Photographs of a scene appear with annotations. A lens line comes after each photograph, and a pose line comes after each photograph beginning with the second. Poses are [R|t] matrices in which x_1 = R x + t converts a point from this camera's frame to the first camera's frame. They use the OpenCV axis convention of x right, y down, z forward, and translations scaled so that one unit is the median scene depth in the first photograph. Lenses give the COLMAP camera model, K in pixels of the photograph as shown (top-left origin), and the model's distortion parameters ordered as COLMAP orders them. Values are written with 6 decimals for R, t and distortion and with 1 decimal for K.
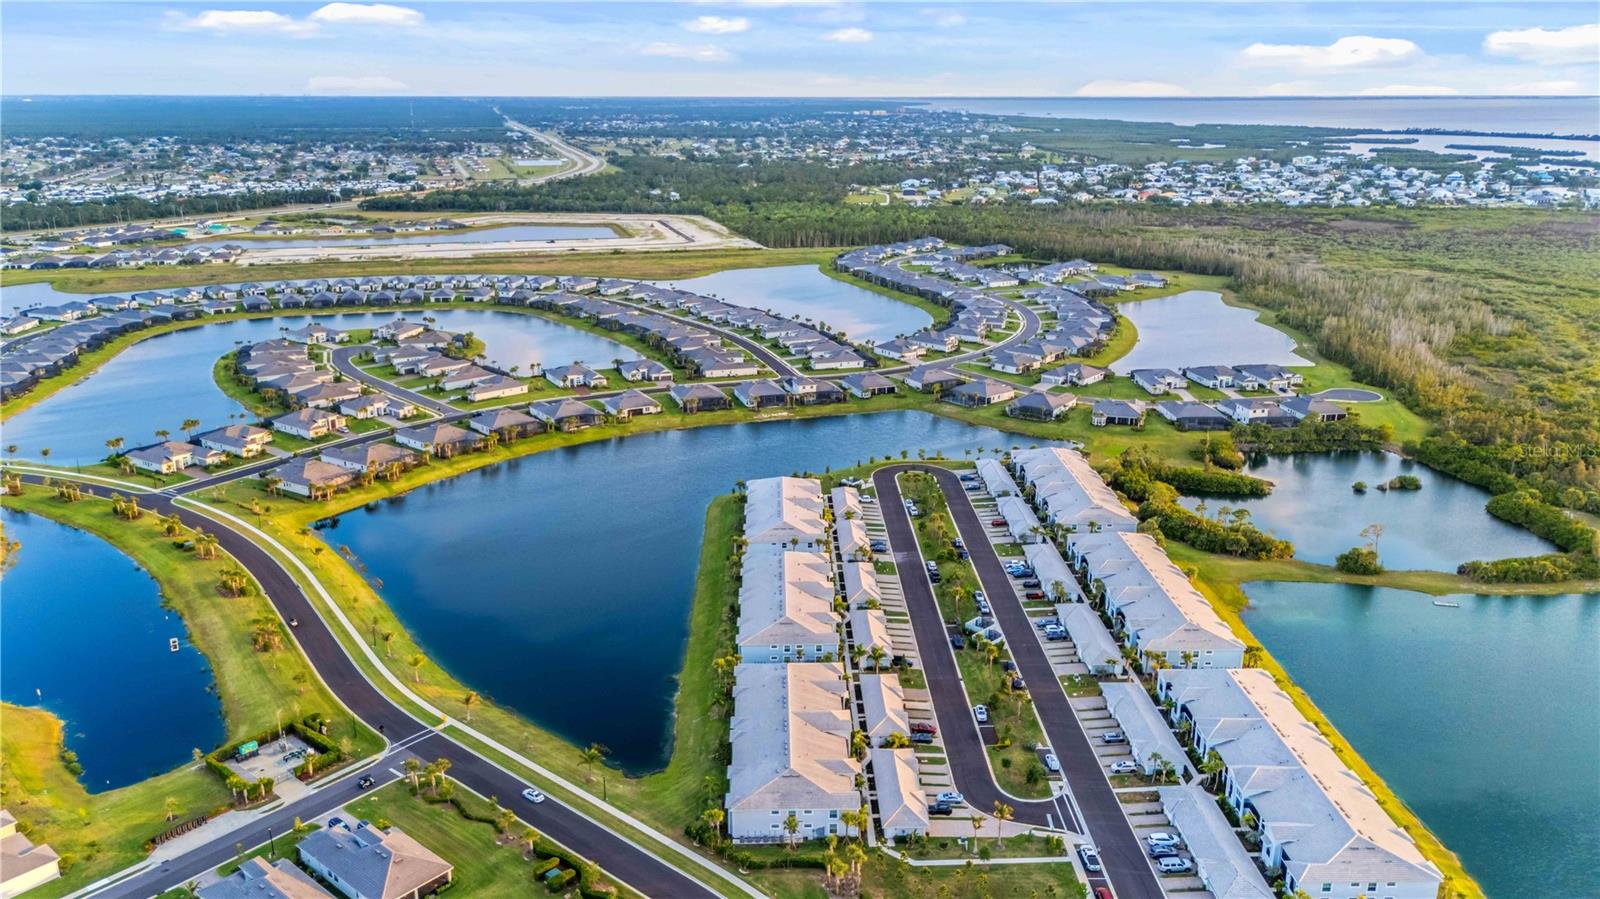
lens RADIAL K [[1188.8, 0, 800.0], [0, 1188.8, 449.5], [0, 0, 1]] dist [0.070812, -0.084879]
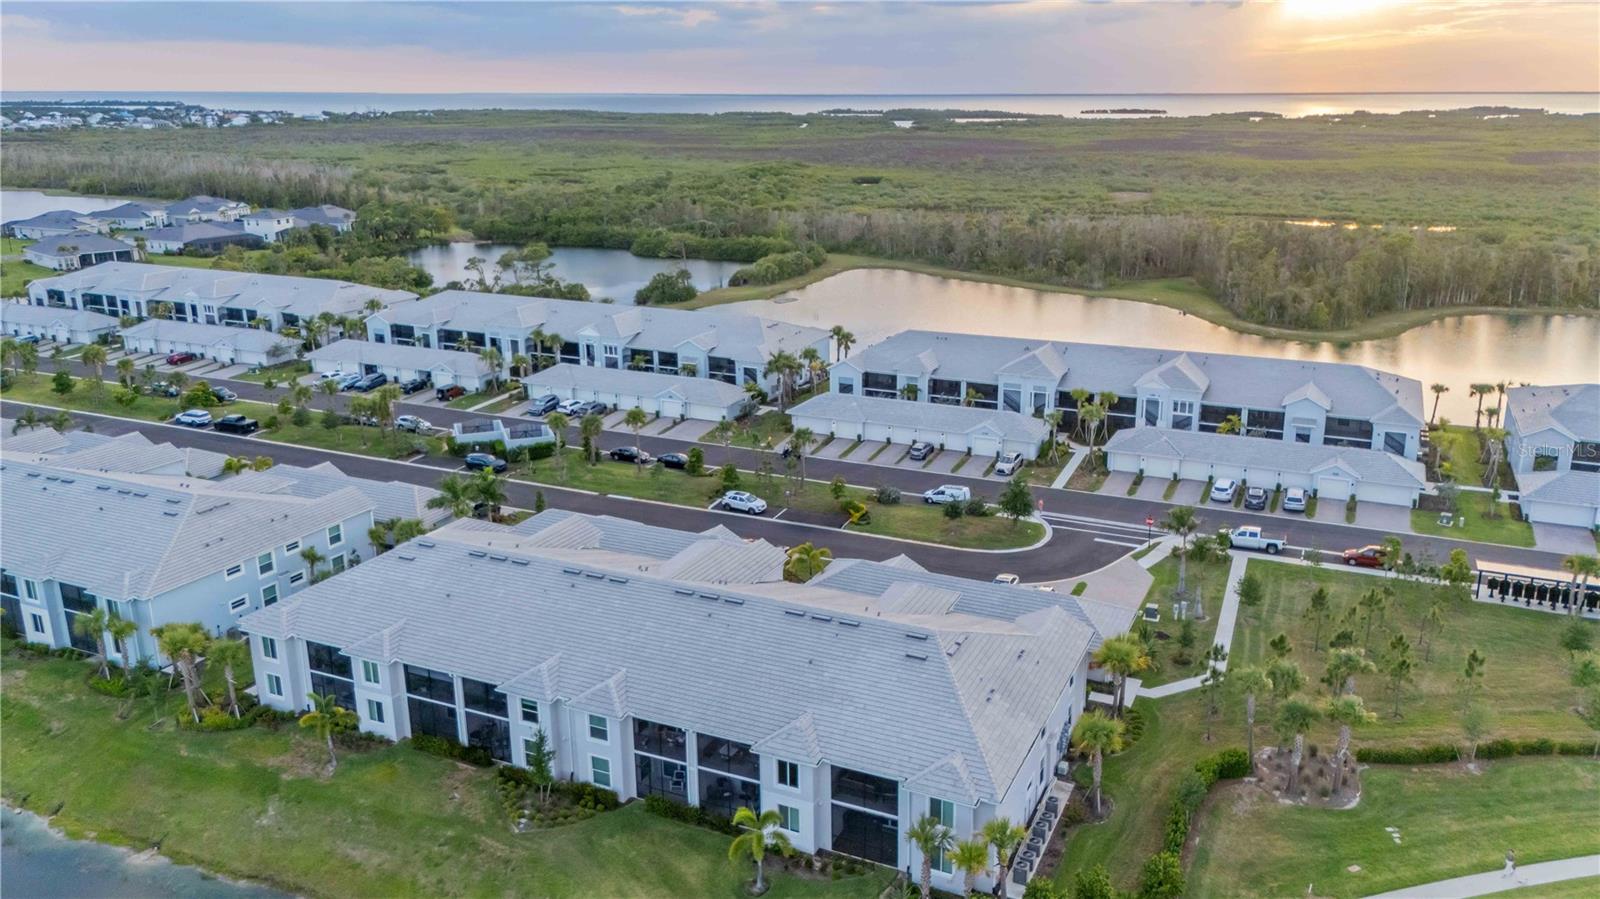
lens RADIAL K [[1207.9, 0, 830.2], [0, 1207.9, 439.8], [0, 0, 1]] dist [0.083631, -0.102530]
pose [[0.431690, -0.248532, 0.867108, -0.144944], [0.257903, 0.955171, 0.145376, 0.071844], [-0.864367, 0.160873, 0.476435, 0.395564]]
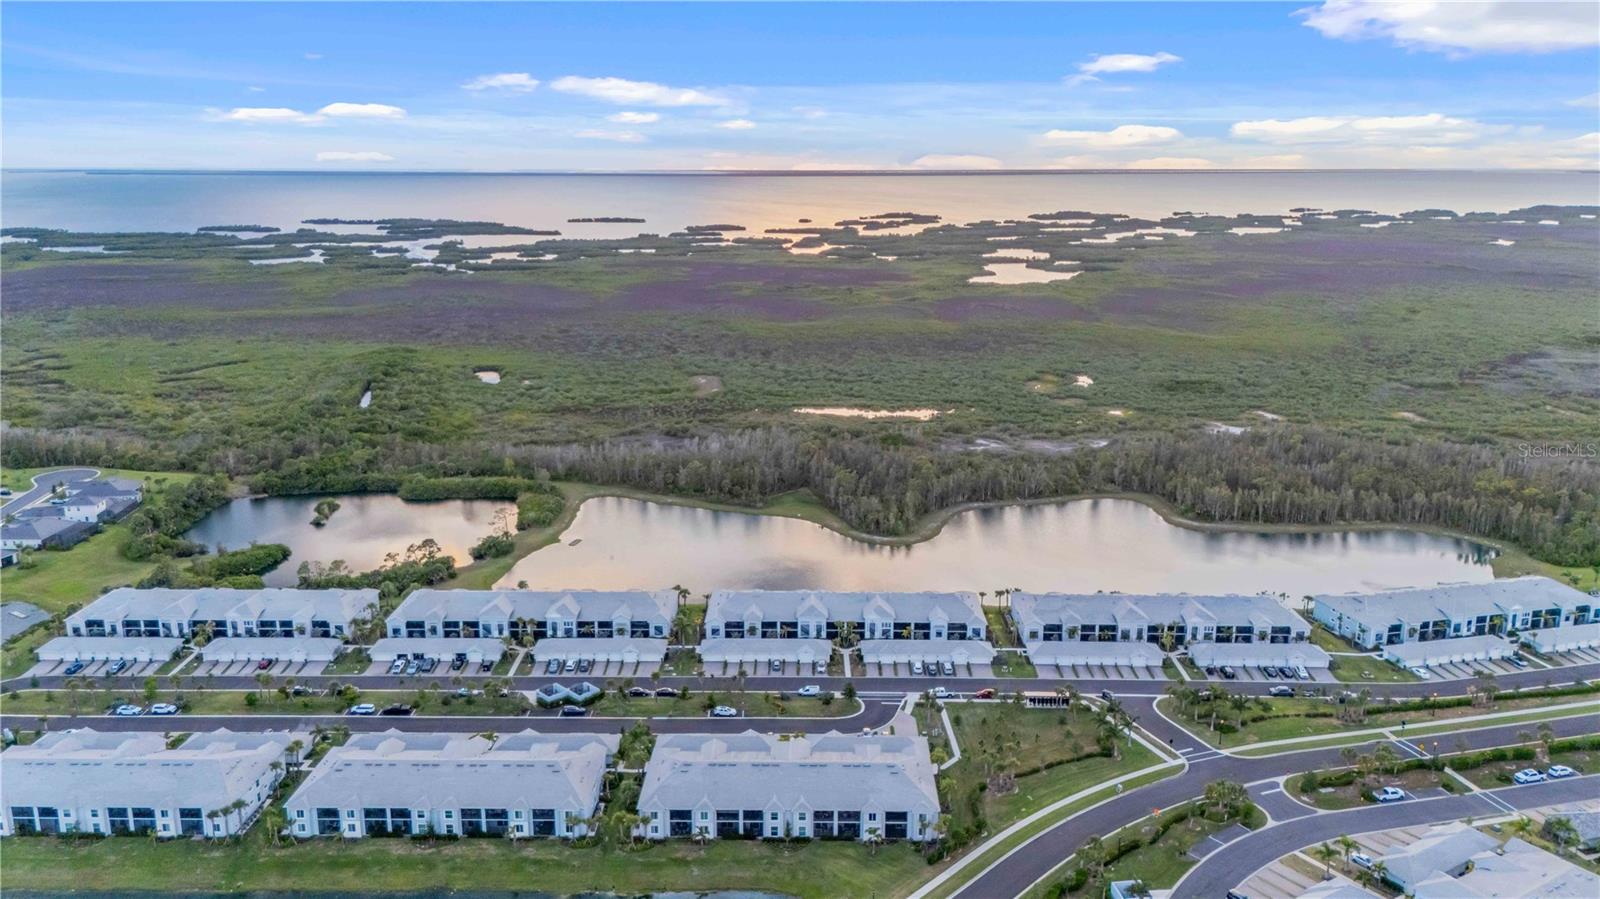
lens RADIAL K [[1199.3, 0, 800.0], [0, 1199.3, 449.5], [0, 0, 1]] dist [0.072279, -0.088167]
pose [[0.037871, -0.230605, 0.972310, -0.457685], [0.285689, 0.934895, 0.210604, -0.112025], [-0.957574, 0.269803, 0.101287, 0.417388]]
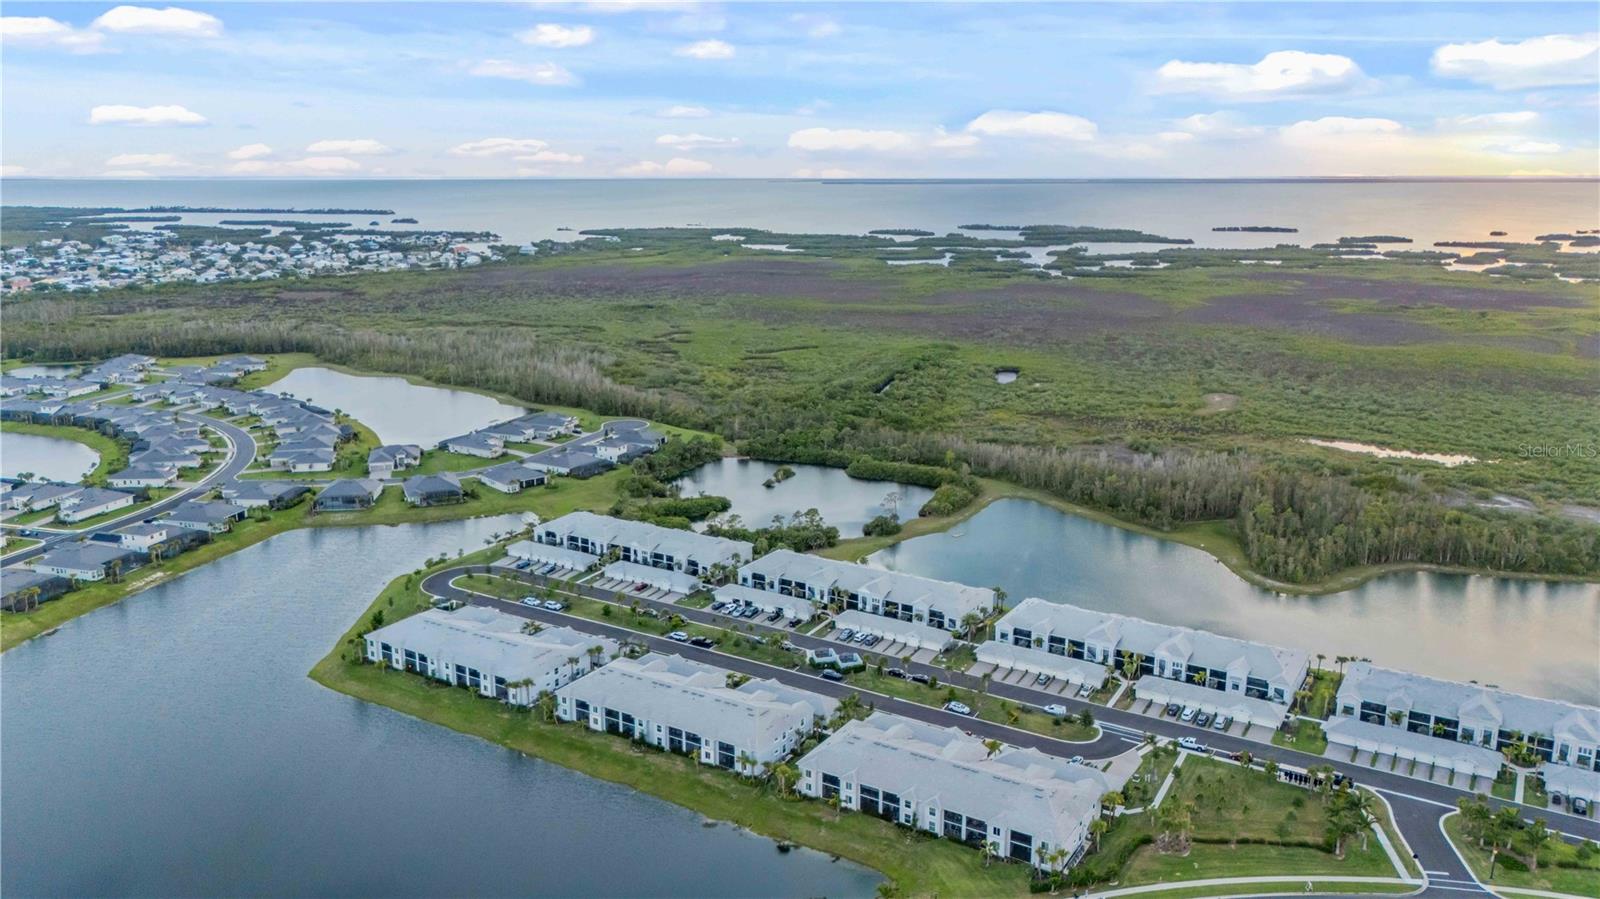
lens RADIAL K [[1199.3, 0, 800.0], [0, 1199.3, 449.5], [0, 0, 1]] dist [0.072279, -0.088167]
pose [[0.547948, -0.188659, 0.814961, -0.425946], [0.240683, 0.968596, 0.062398, -0.060675], [-0.801140, 0.161956, 0.576147, 0.243435]]
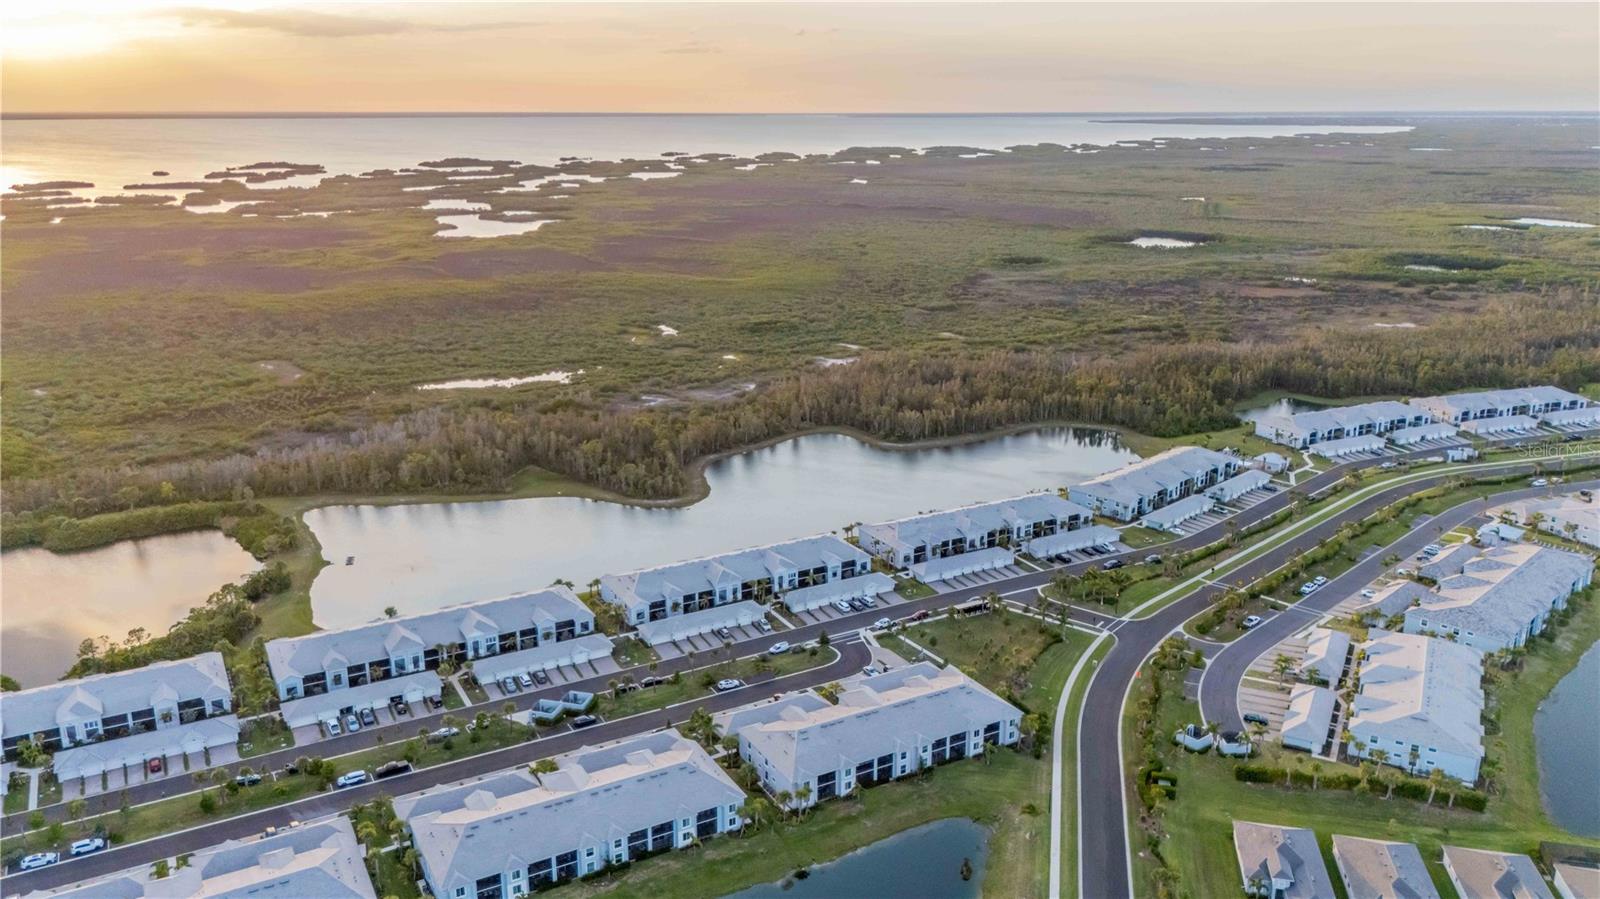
lens RADIAL K [[1196.1, 0, 800.0], [0, 1196.1, 449.5], [0, 0, 1]] dist [0.072304, -0.088963]
pose [[-0.468798, -0.241936, 0.849527, -0.411453], [0.253090, 0.884644, 0.391600, -0.206314], [-0.846271, 0.398588, -0.353488, 0.680019]]
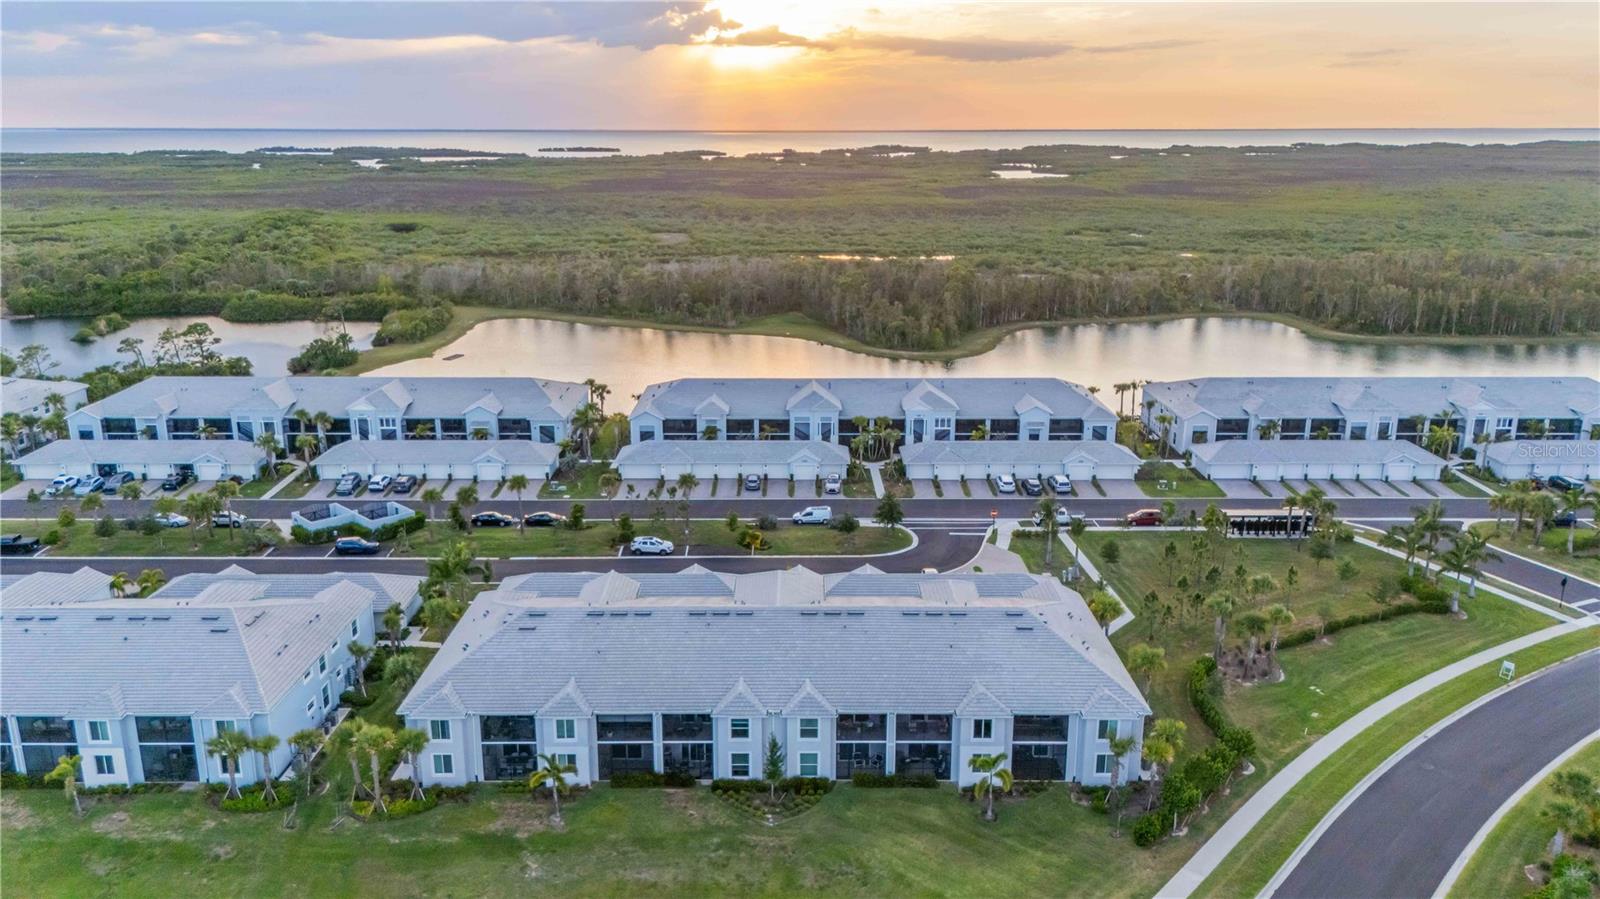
lens RADIAL K [[1188.8, 0, 800.0], [0, 1188.8, 449.5], [0, 0, 1]] dist [0.070812, -0.084879]
pose [[0.024143, -0.260488, 0.965175, -0.200895], [0.286369, 0.926800, 0.242968, 0.035629], [-0.957815, 0.270531, 0.096971, 0.474573]]
